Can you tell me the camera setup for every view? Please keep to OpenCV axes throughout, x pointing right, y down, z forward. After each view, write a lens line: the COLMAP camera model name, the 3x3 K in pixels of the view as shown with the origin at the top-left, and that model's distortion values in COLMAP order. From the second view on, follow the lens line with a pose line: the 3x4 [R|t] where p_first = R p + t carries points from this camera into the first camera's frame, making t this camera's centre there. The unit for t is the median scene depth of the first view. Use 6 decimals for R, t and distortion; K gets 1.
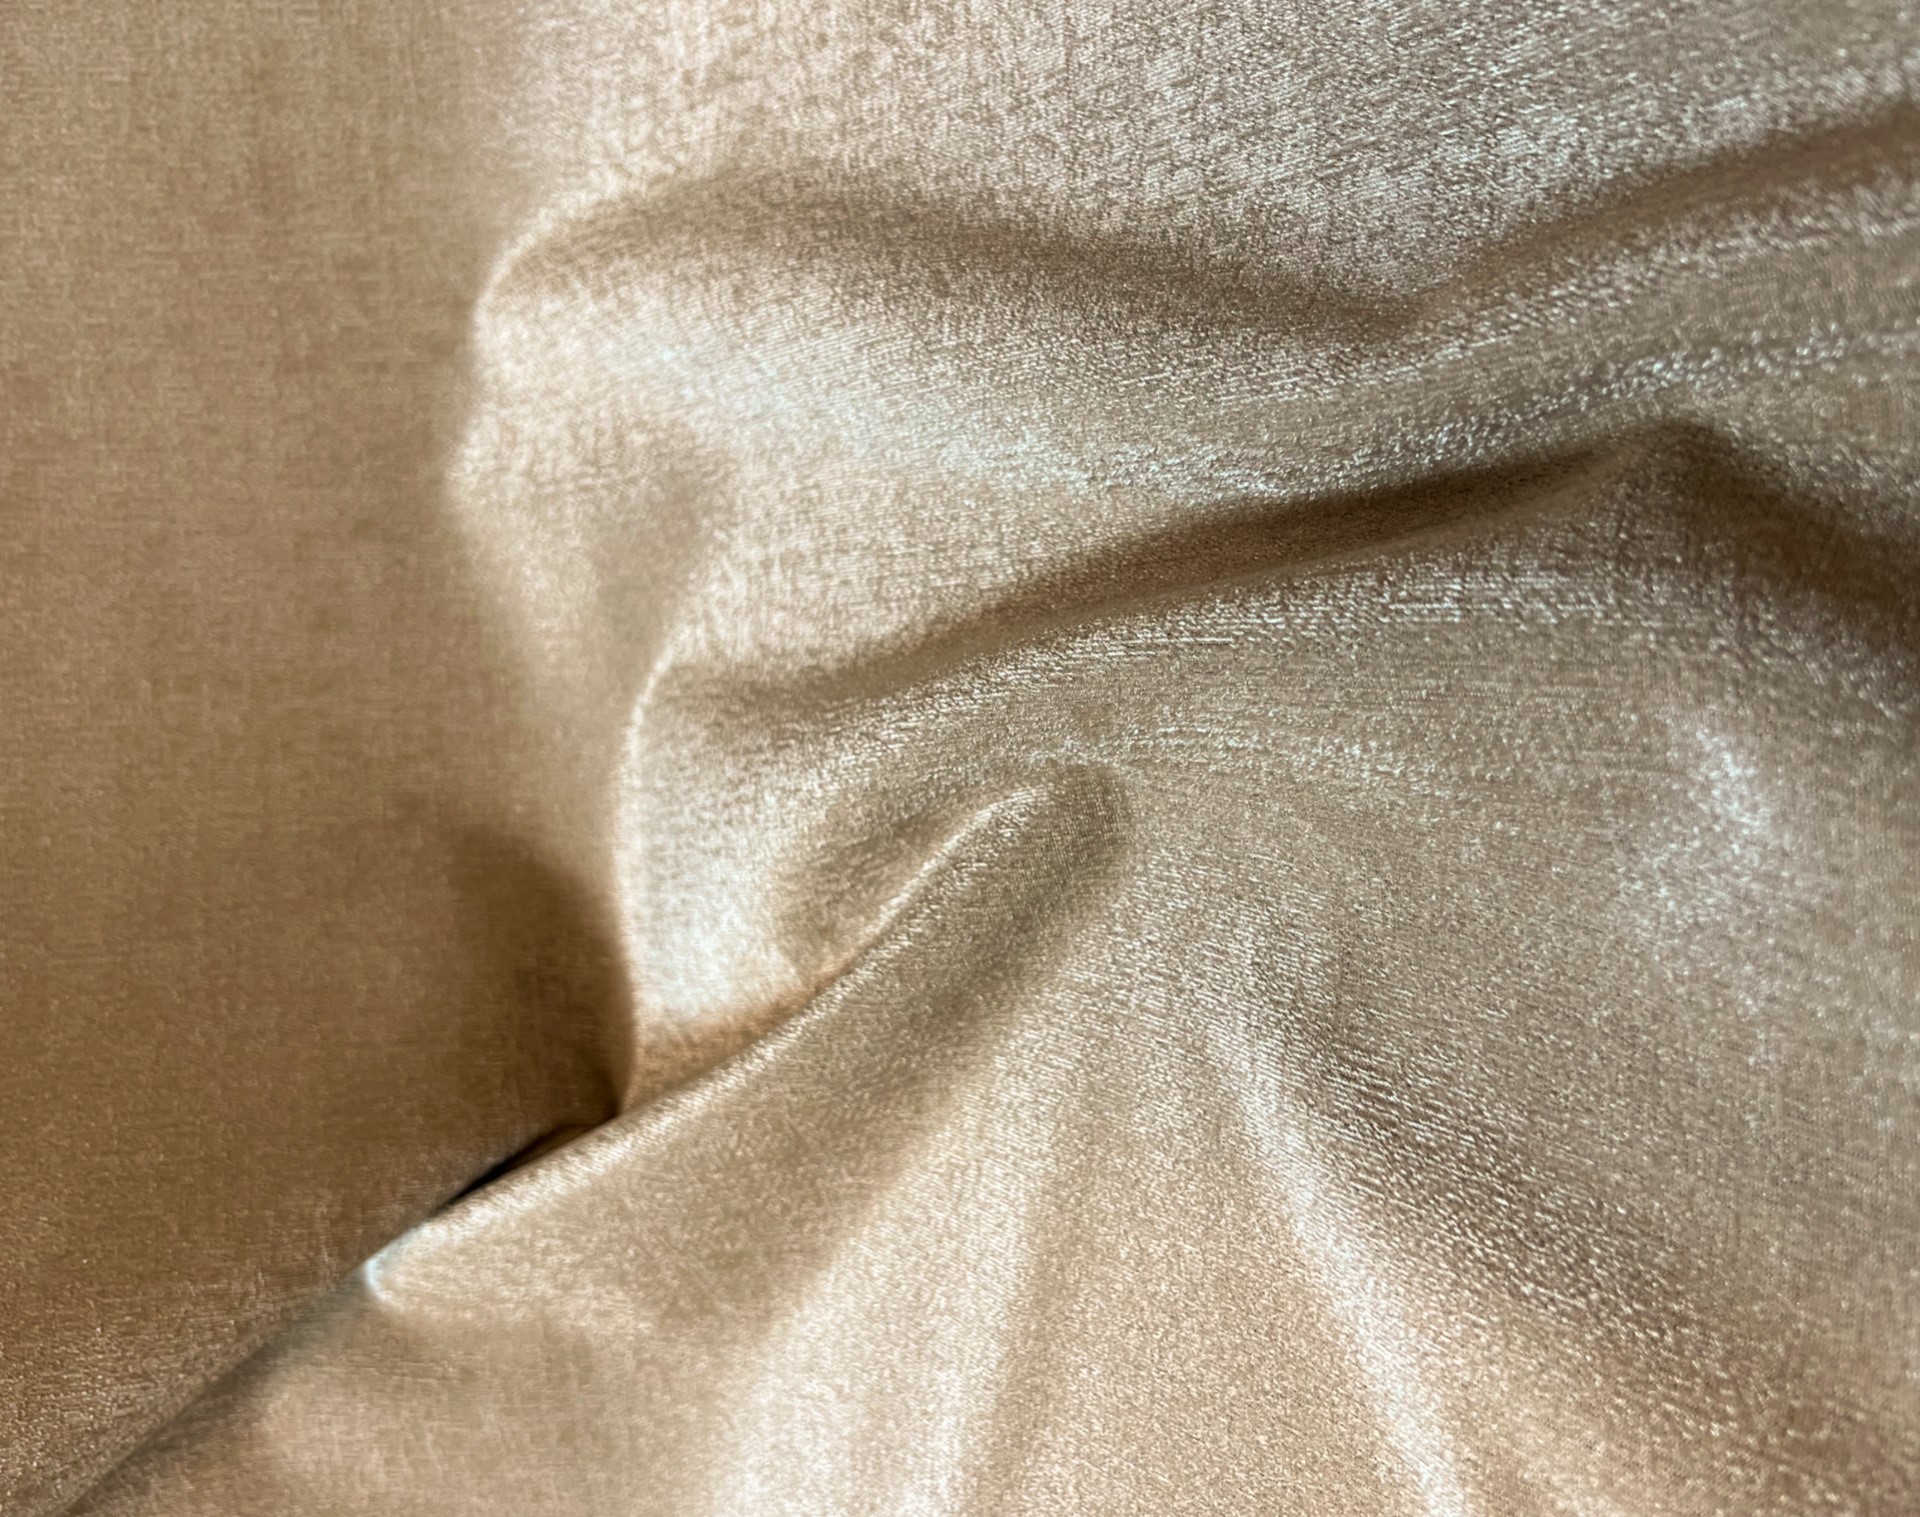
lens RADIAL K [[1747.1, 0, 962.8], [0, 1747.1, 764.5], [0, 0, 1]] dist [0.019316, -0.026540]
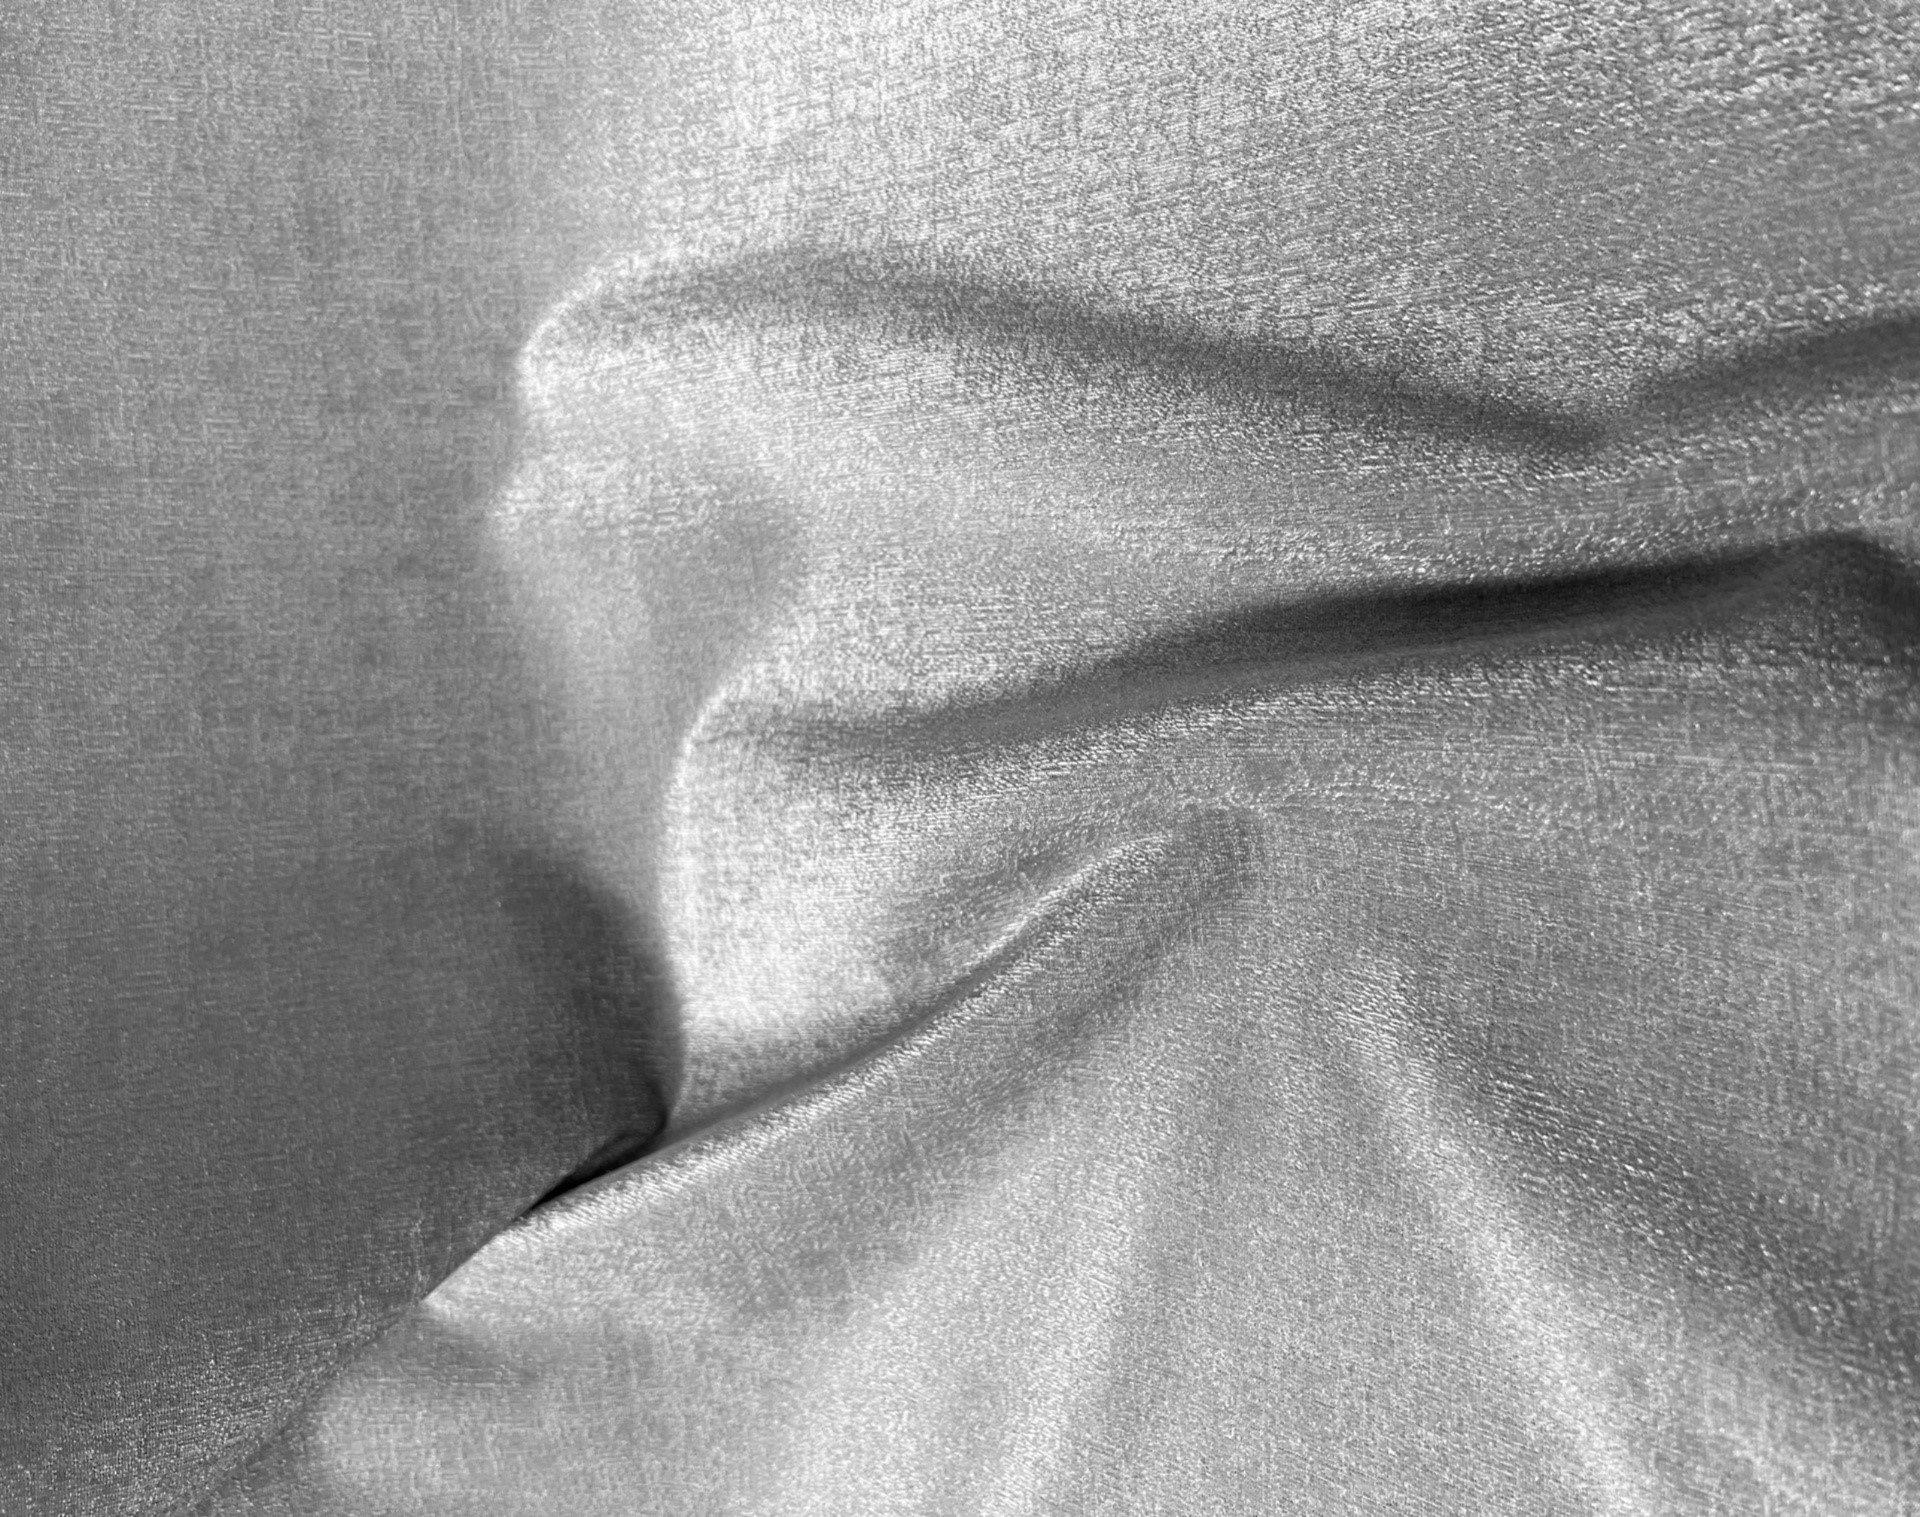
lens RADIAL K [[1587.4, 0, 956.4], [0, 1587.4, 753.2], [0, 0, 1]] dist [0.019403, -0.031499]
pose [[0.986357, -0.000375, 0.164623, -0.220160], [0.000101, 0.999999, 0.001678, -0.031272], [-0.164623, -0.001638, 0.986355, 0.021881]]
